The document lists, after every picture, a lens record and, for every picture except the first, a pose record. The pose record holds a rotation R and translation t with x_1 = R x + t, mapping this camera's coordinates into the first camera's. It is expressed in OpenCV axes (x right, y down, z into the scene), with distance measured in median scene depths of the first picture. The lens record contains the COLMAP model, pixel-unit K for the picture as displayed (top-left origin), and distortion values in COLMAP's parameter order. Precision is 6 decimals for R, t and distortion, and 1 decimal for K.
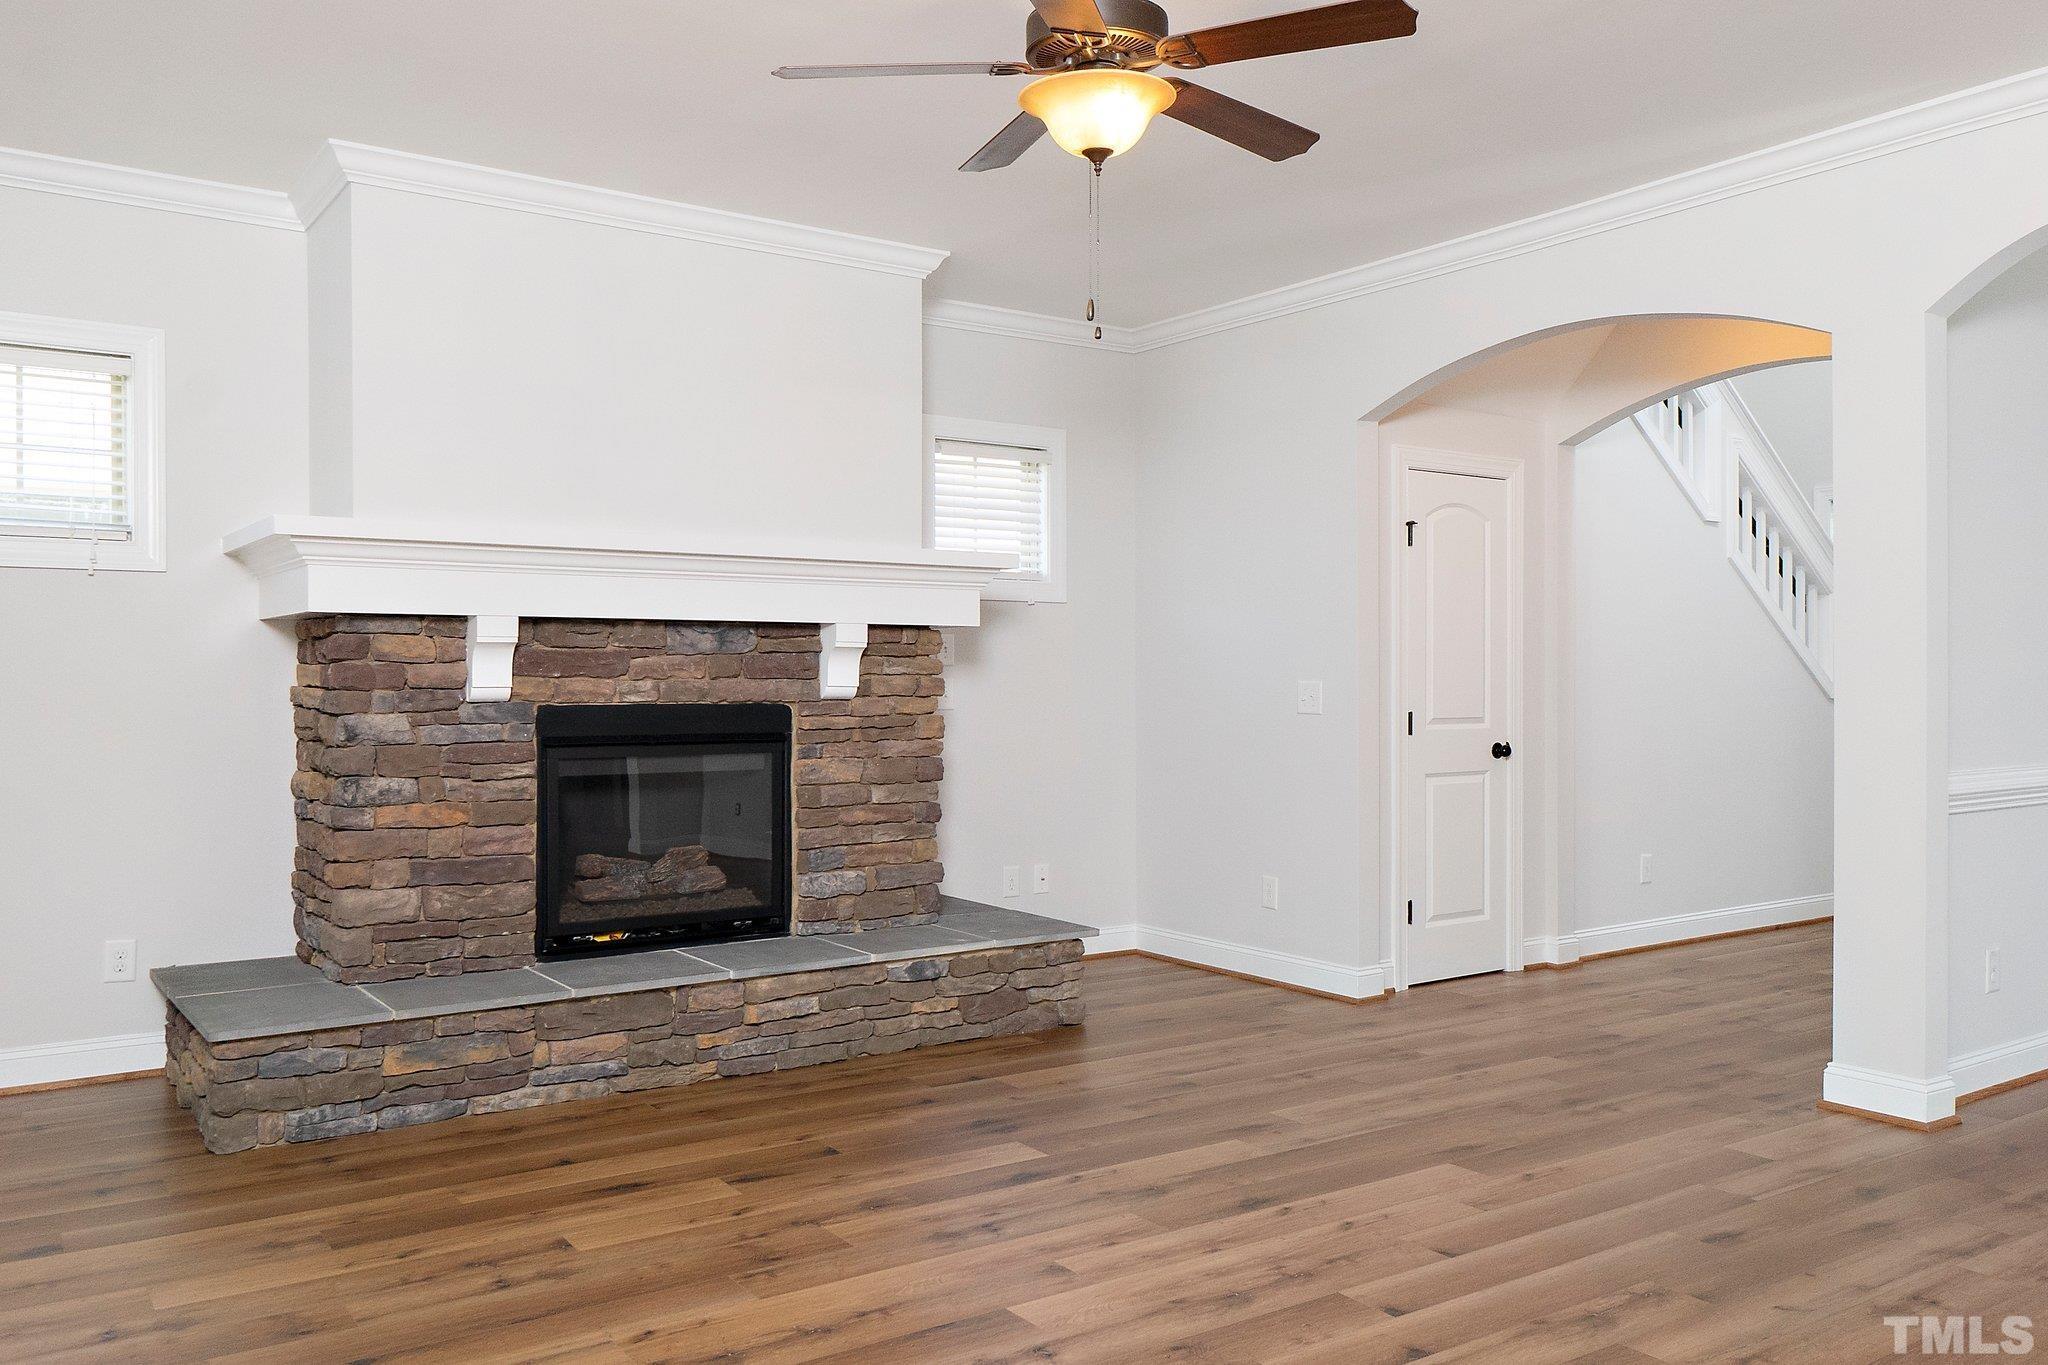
lens RADIAL K [[1578.3, 0, 978.4], [0, 1578.3, 673.7], [0, 0, 1]] dist [-0.004824, 0.011638]
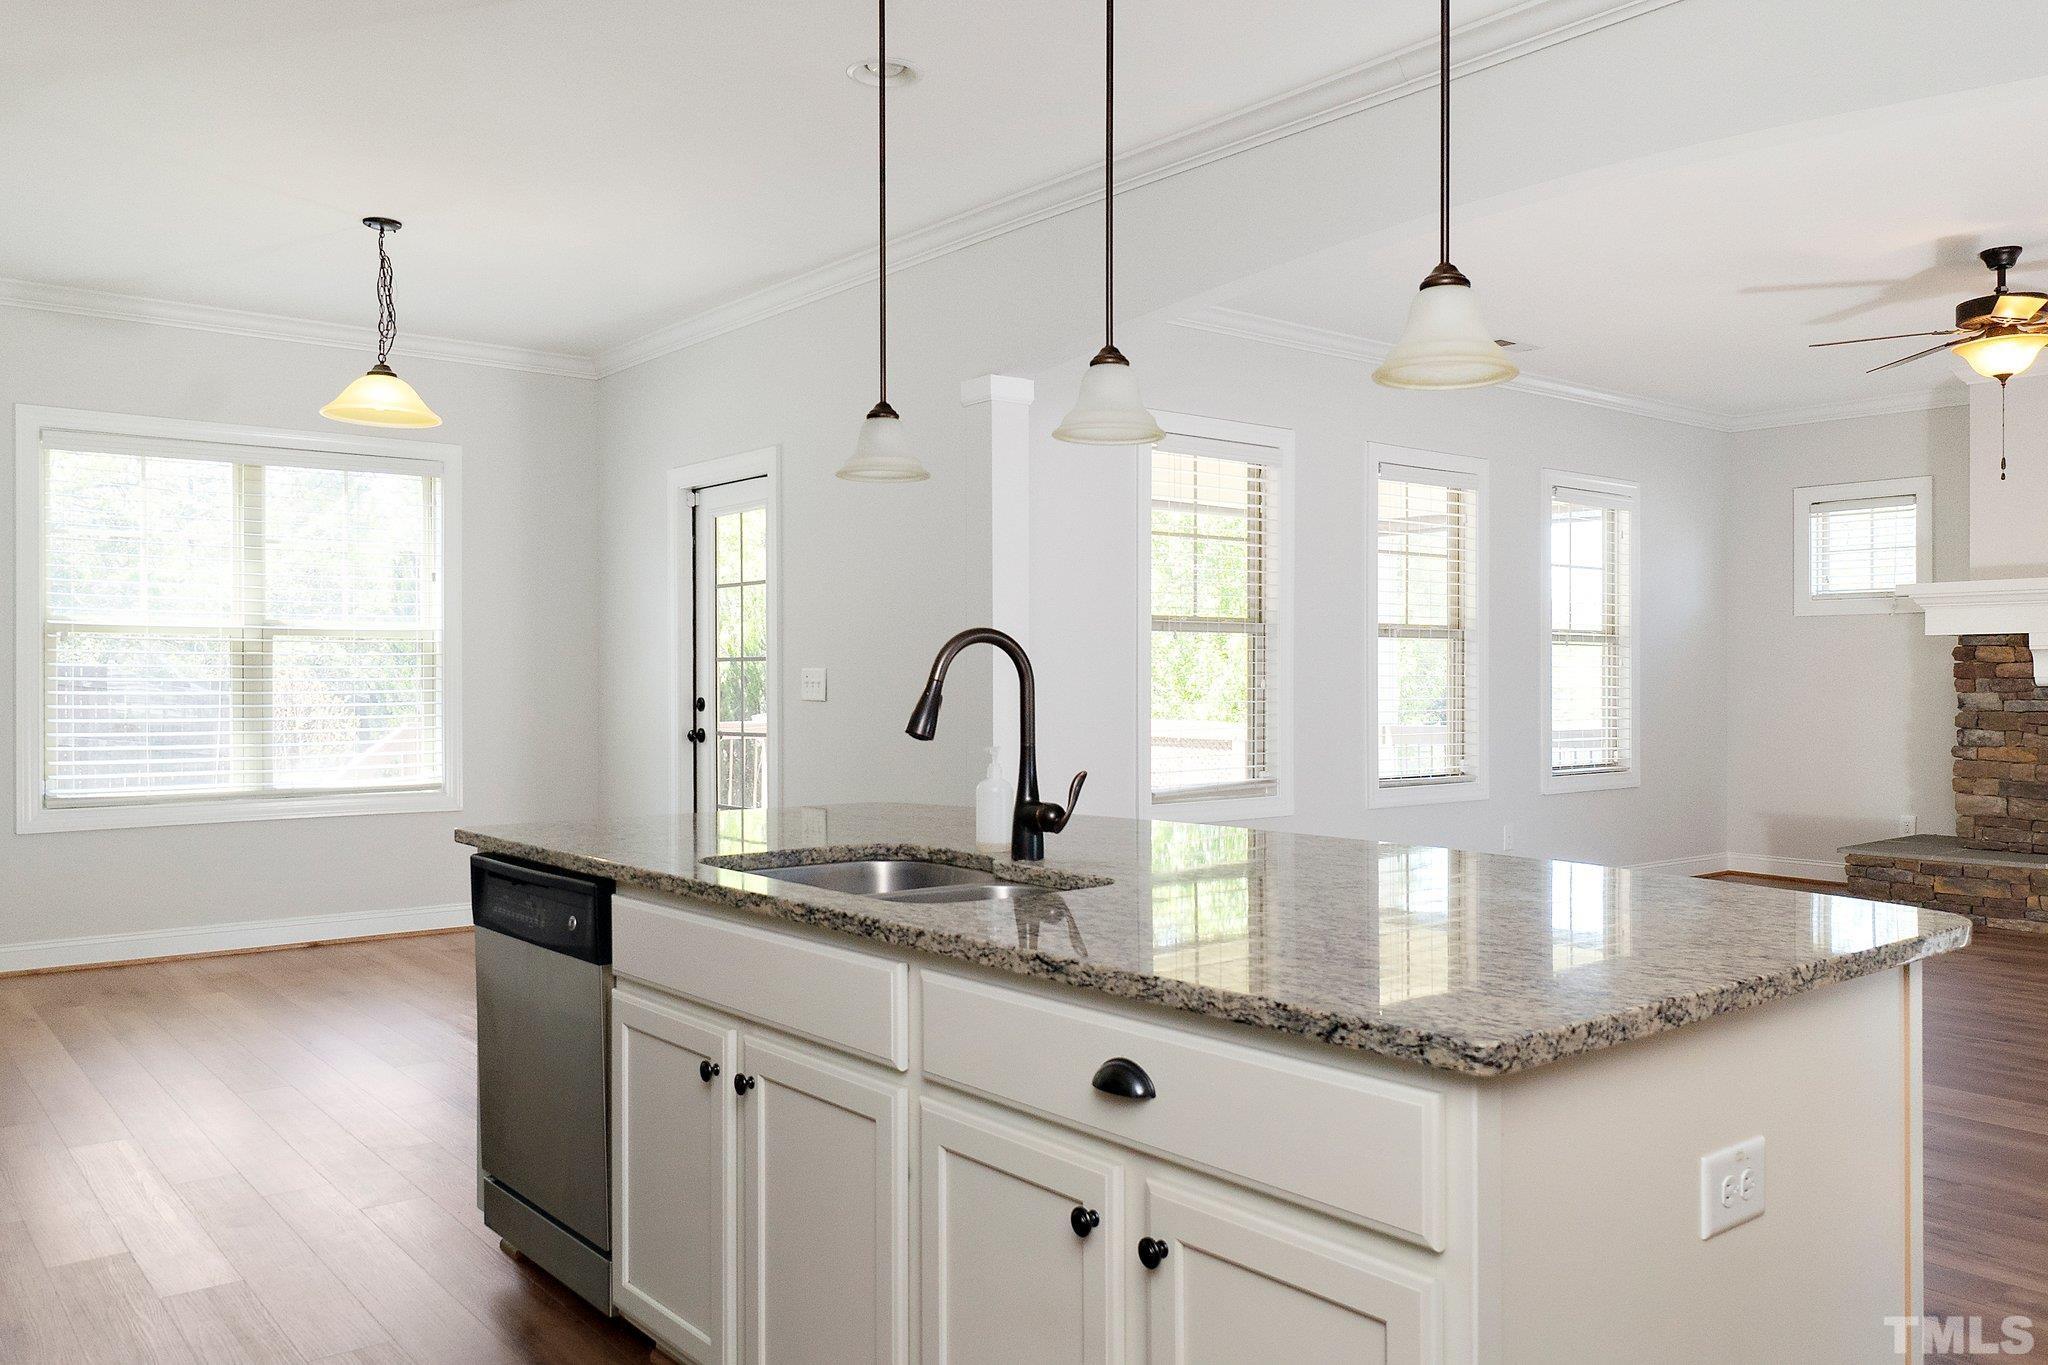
lens RADIAL K [[1578.3, 0, 1075.0], [0, 1578.3, 678.5], [0, 0, 1]] dist [-0.004824, 0.011638]
pose [[0.105458, 0.002264, -0.994421, 1.158592], [0.005771, 0.999979, 0.002889, -0.000937], [0.994407, -0.006043, 0.105443, -0.151314]]
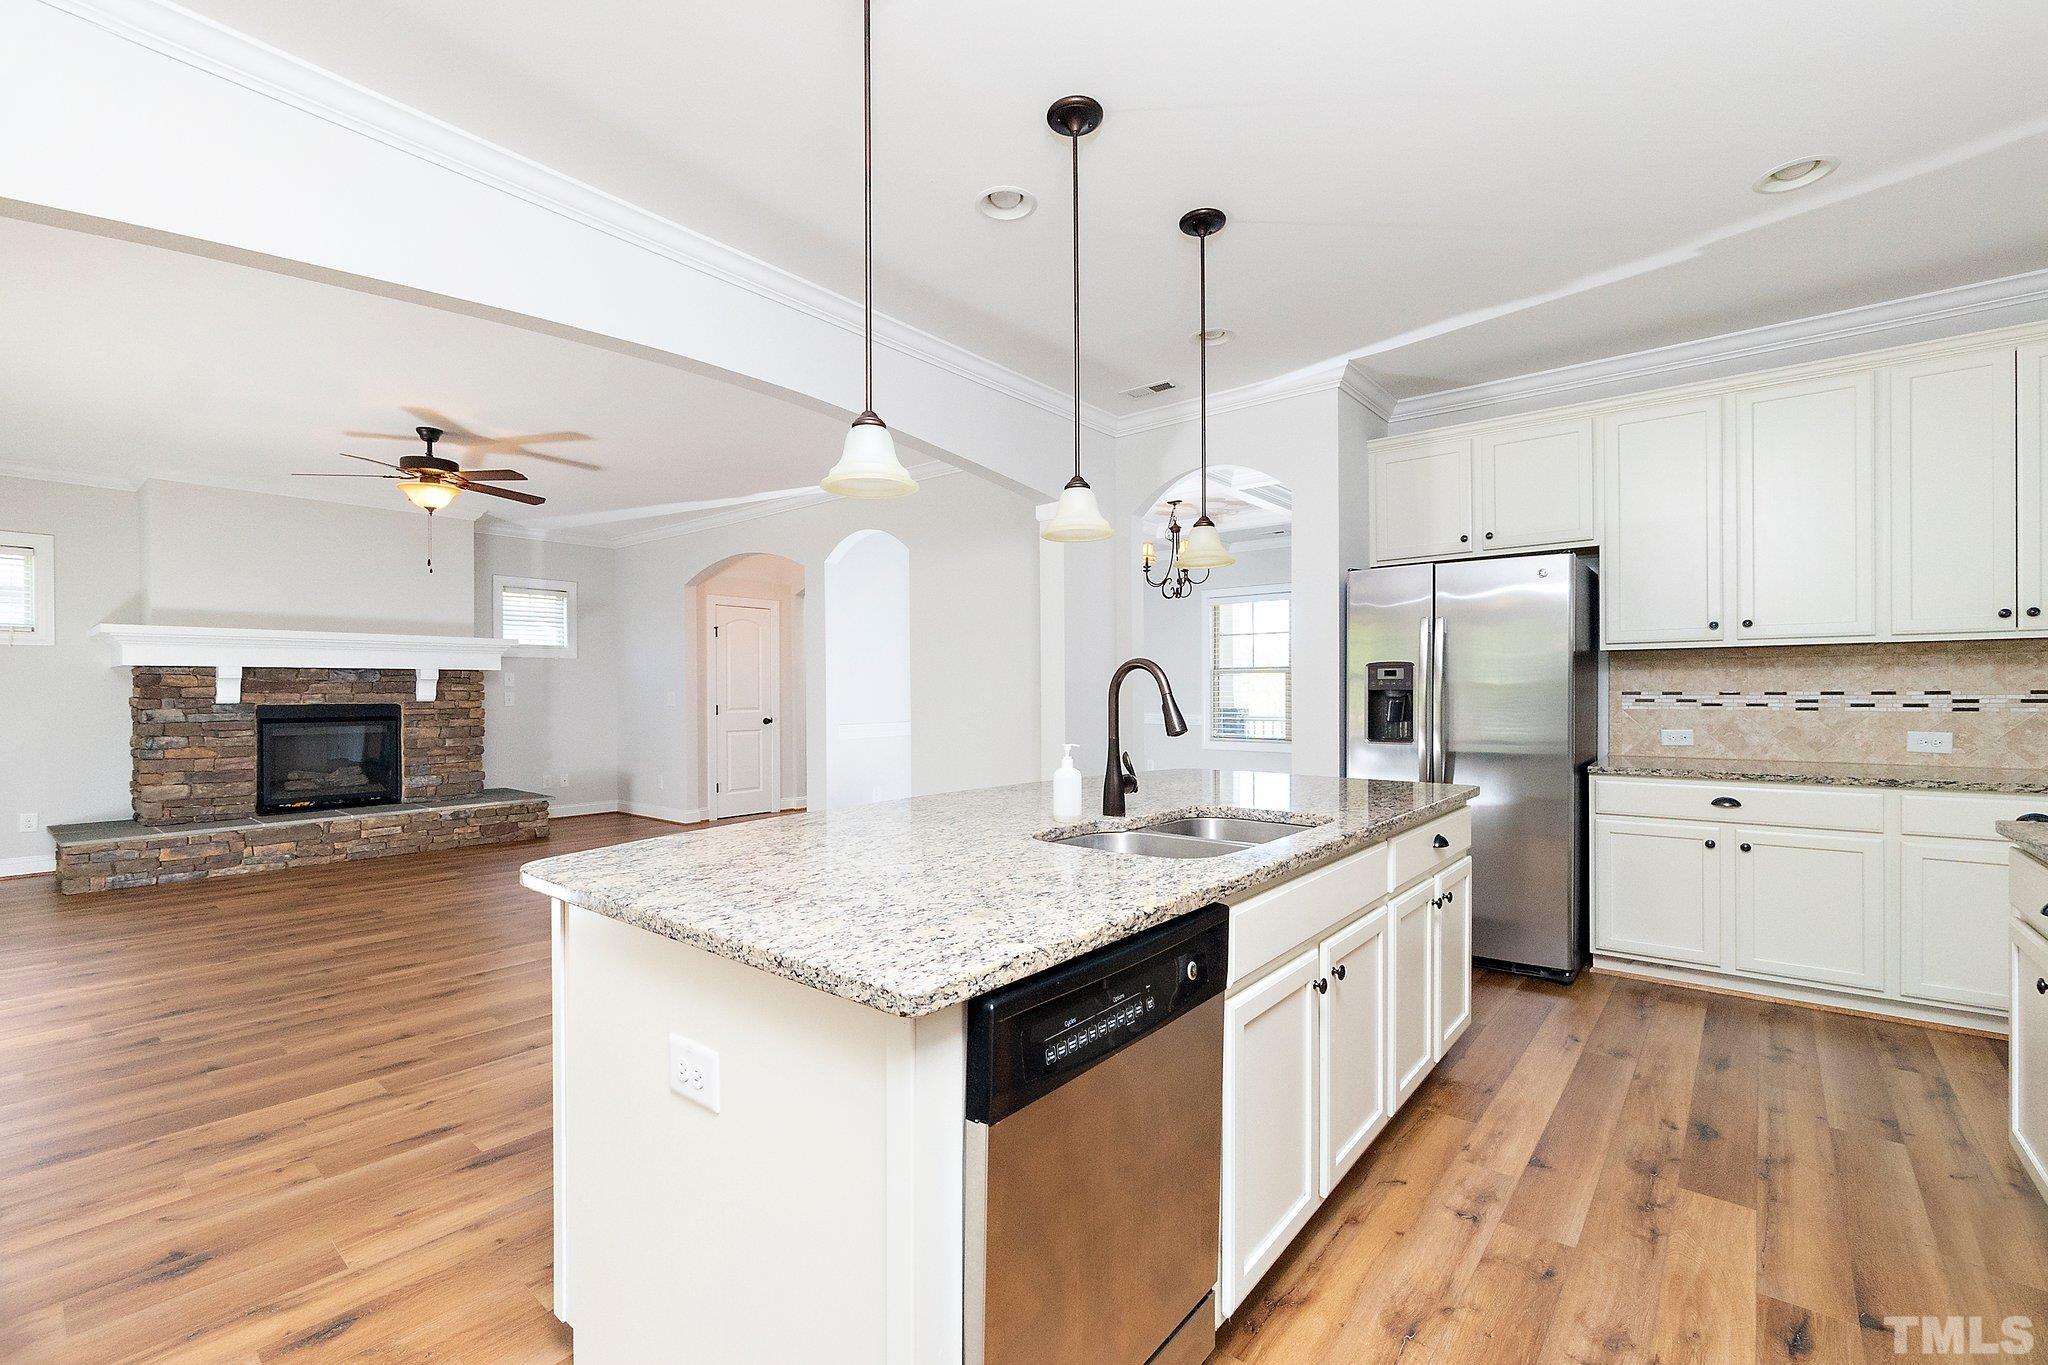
lens RADIAL K [[877.2, 0, 1002.2], [0, 877.2, 695.1], [0, 0, 1]] dist [-0.001791, -0.000196]
pose [[0.962287, -0.004943, 0.271991, 0.424729], [0.002579, 0.999956, 0.009048, -0.003660], [-0.272023, -0.008006, 0.962257, -0.534045]]
